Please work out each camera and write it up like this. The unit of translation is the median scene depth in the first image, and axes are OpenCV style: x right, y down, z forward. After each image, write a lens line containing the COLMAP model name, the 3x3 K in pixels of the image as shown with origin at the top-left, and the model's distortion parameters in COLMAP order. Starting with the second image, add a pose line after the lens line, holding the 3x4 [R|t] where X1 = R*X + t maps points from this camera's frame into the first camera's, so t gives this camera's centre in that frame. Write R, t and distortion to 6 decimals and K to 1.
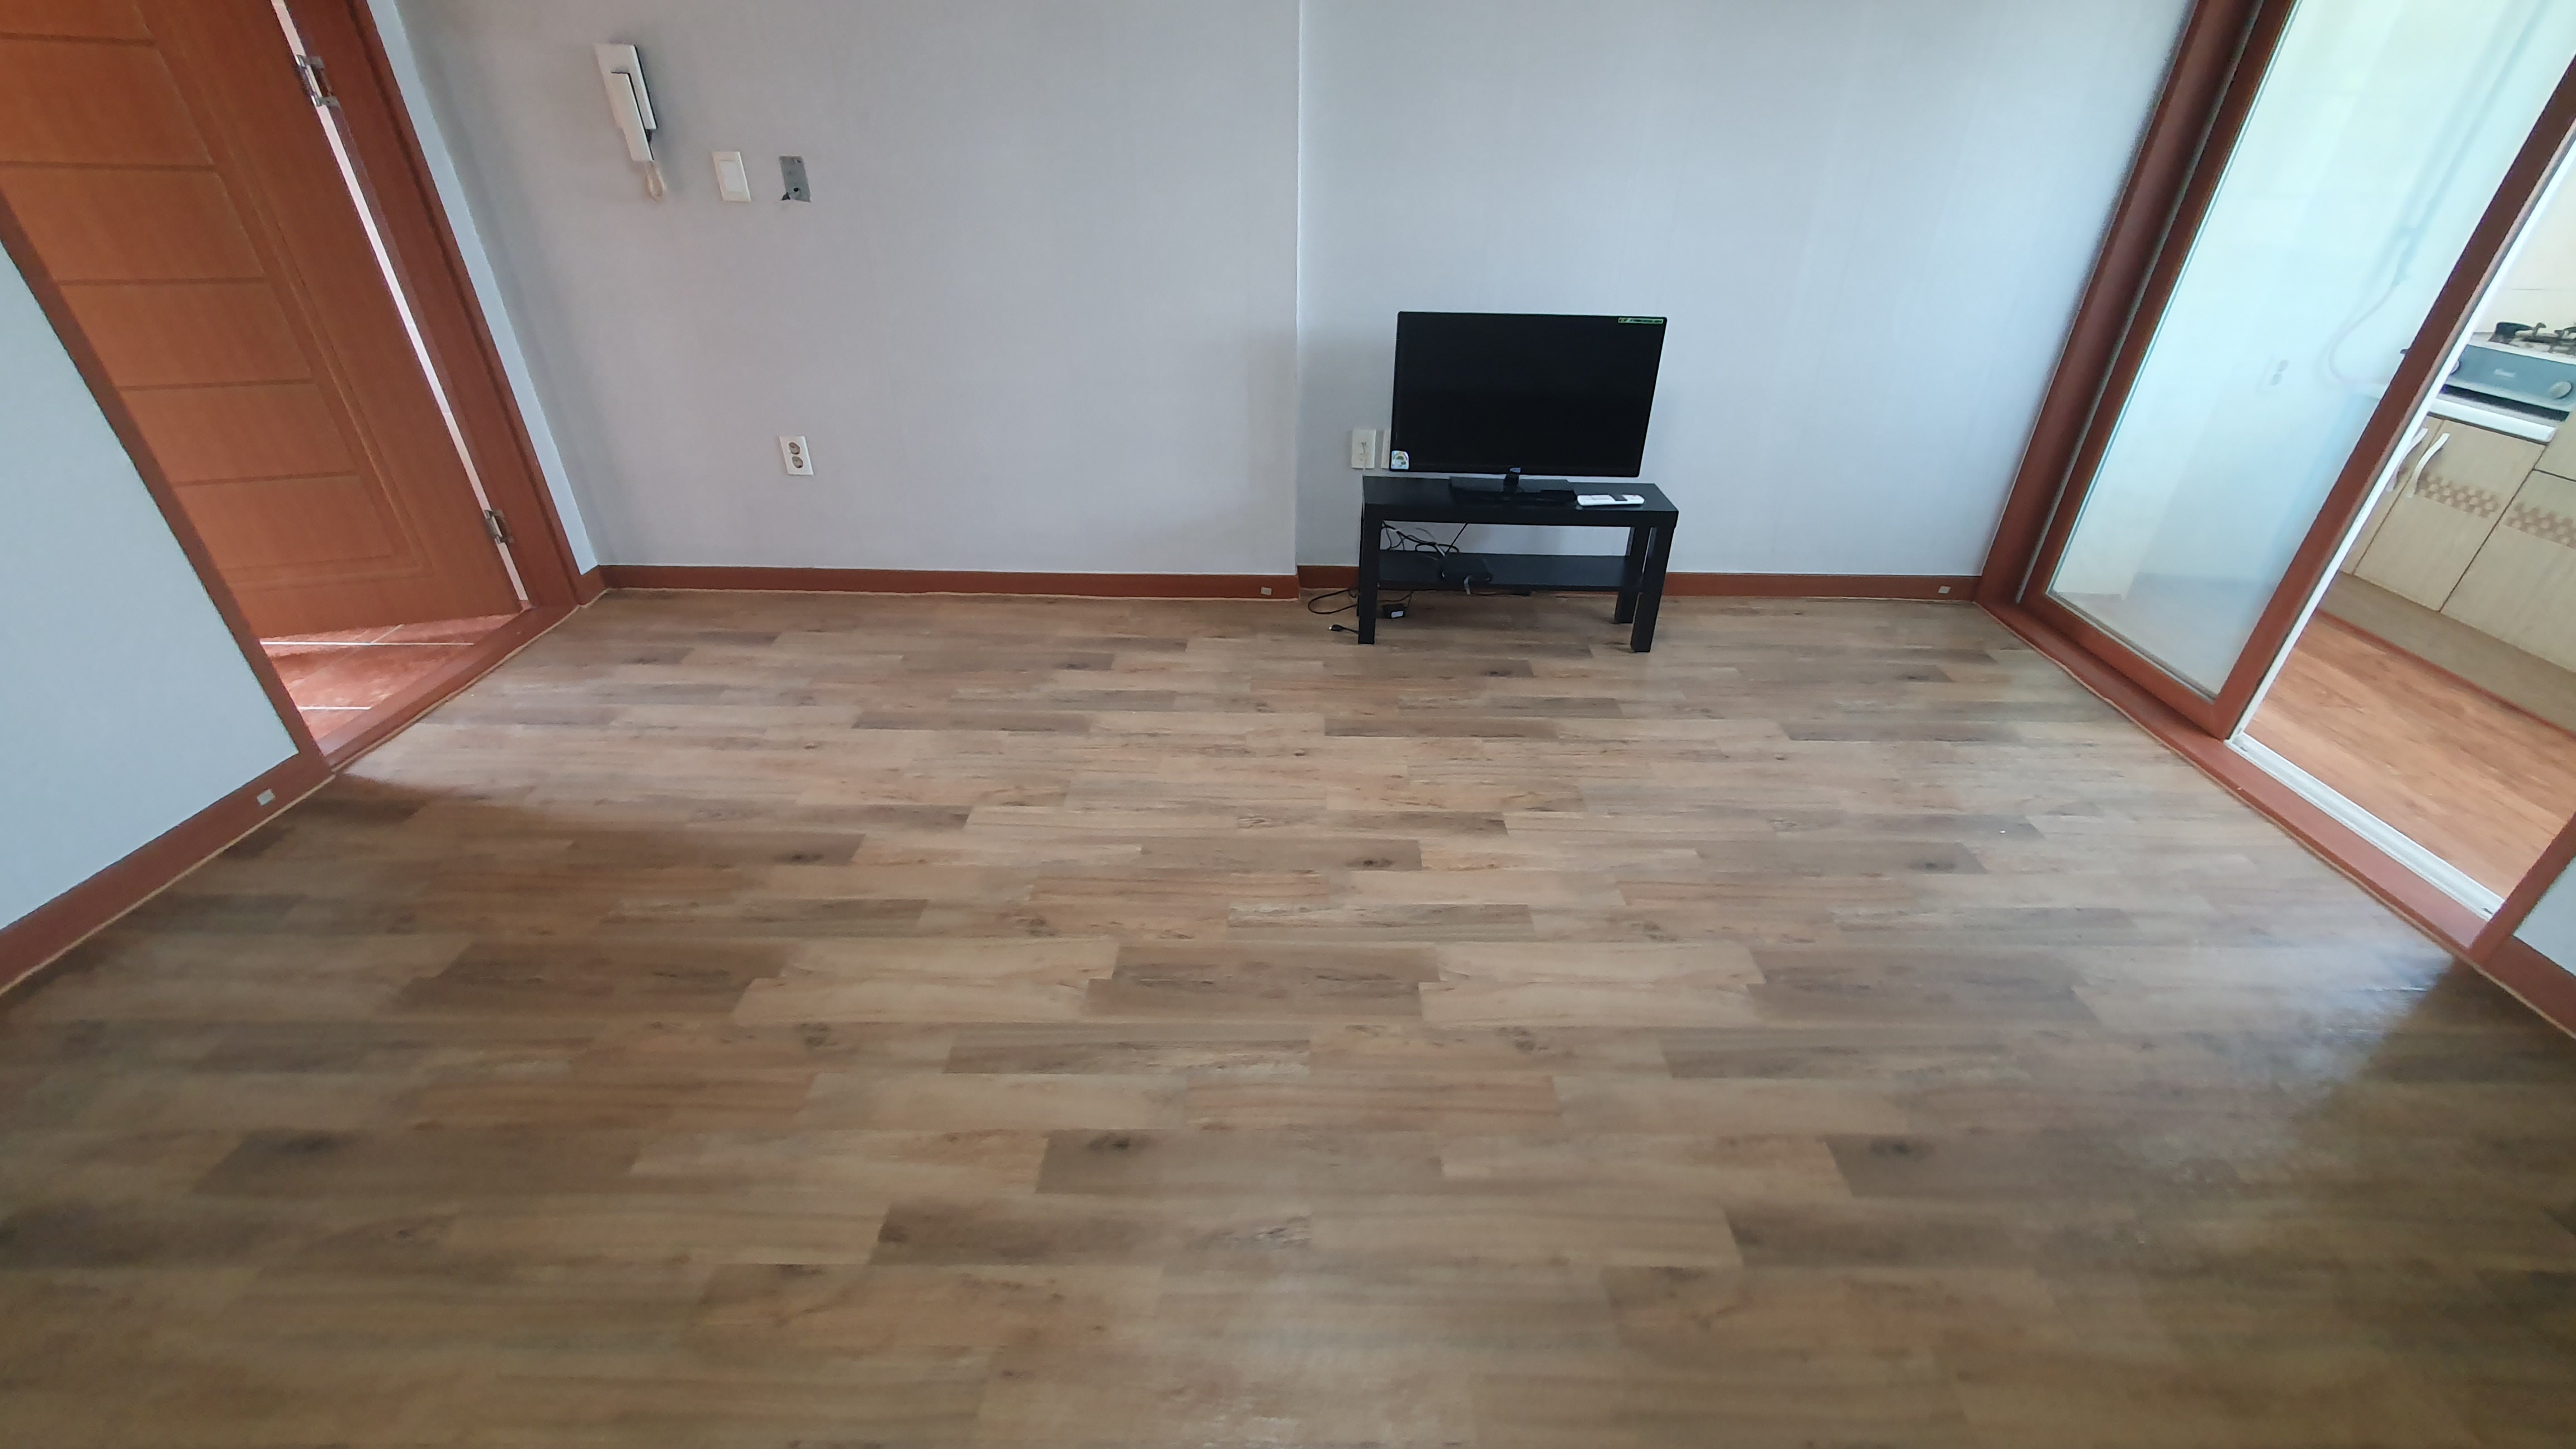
lens RADIAL K [[1020.4, 0, 1321.5], [0, 1020.4, 726.5], [0, 0, 1]] dist [0.005970, -0.000693]
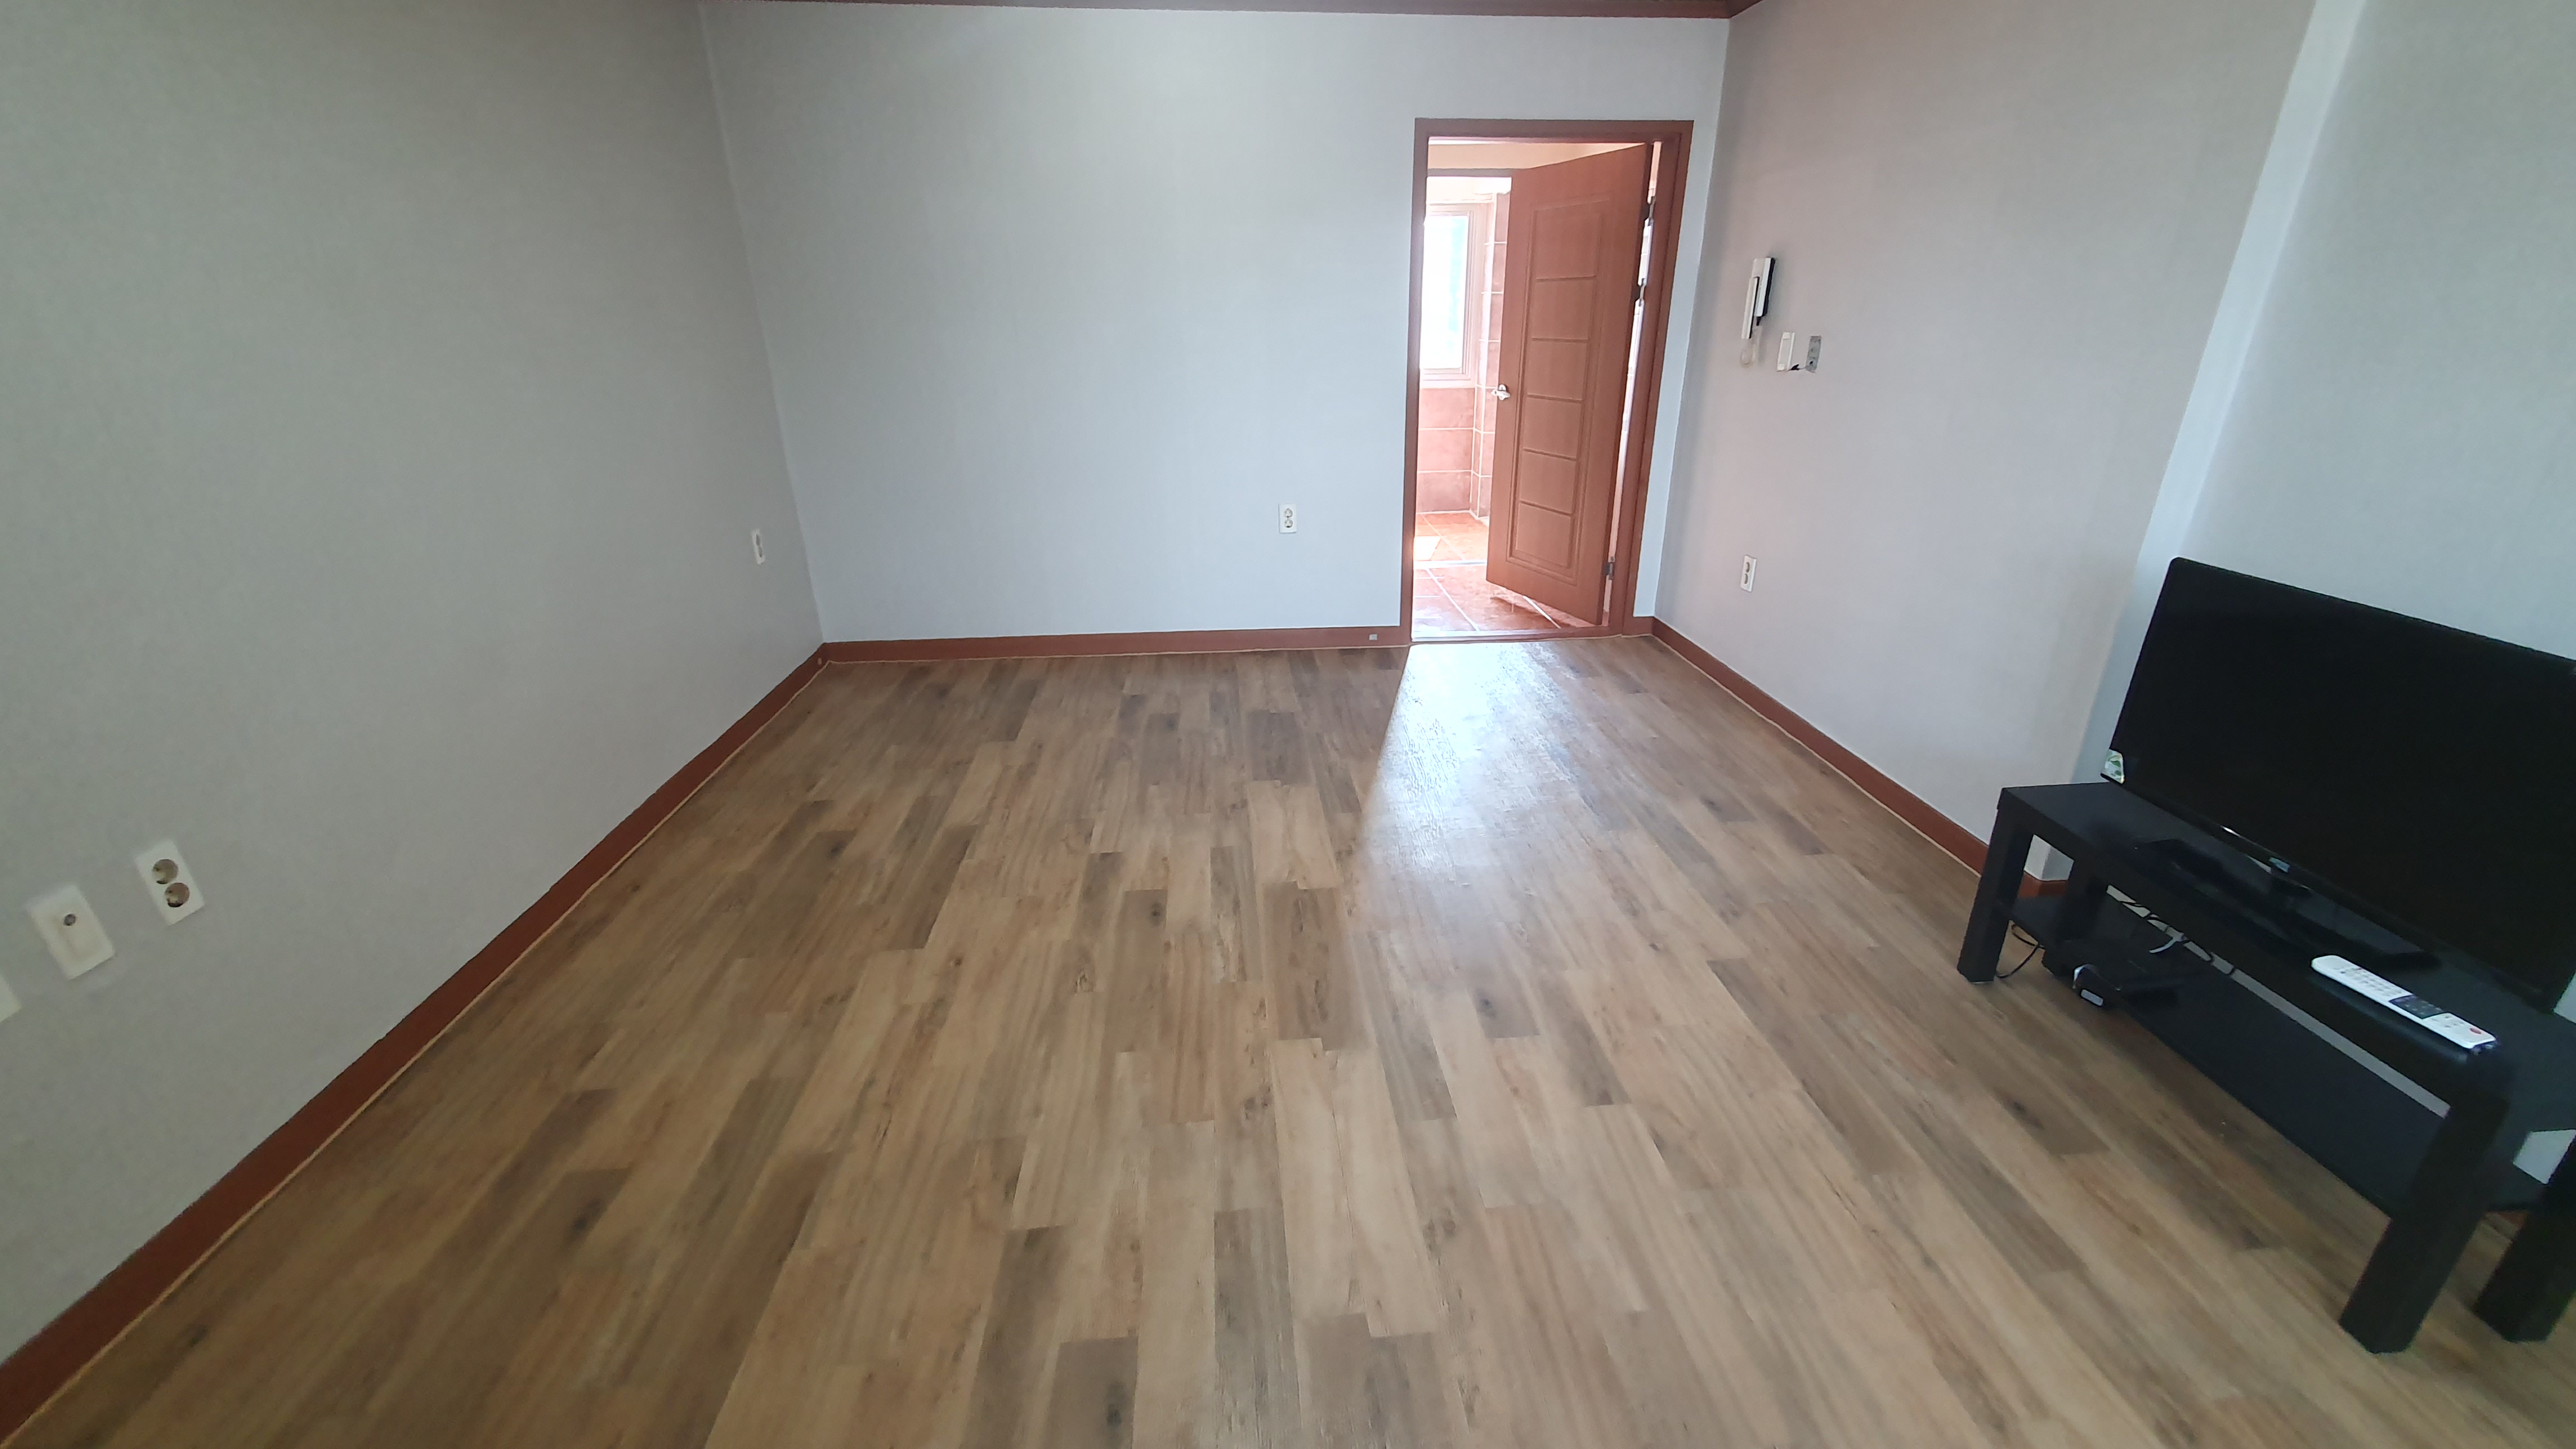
lens RADIAL K [[1020.4, 0, 1316.5], [0, 1020.4, 727.1], [0, 0, 1]] dist [0.005970, -0.000693]
pose [[0.089823, 0.361395, -0.928076, 0.809112], [-0.499647, 0.822448, 0.271905, -0.257724], [0.861559, 0.439287, 0.254445, 0.473714]]
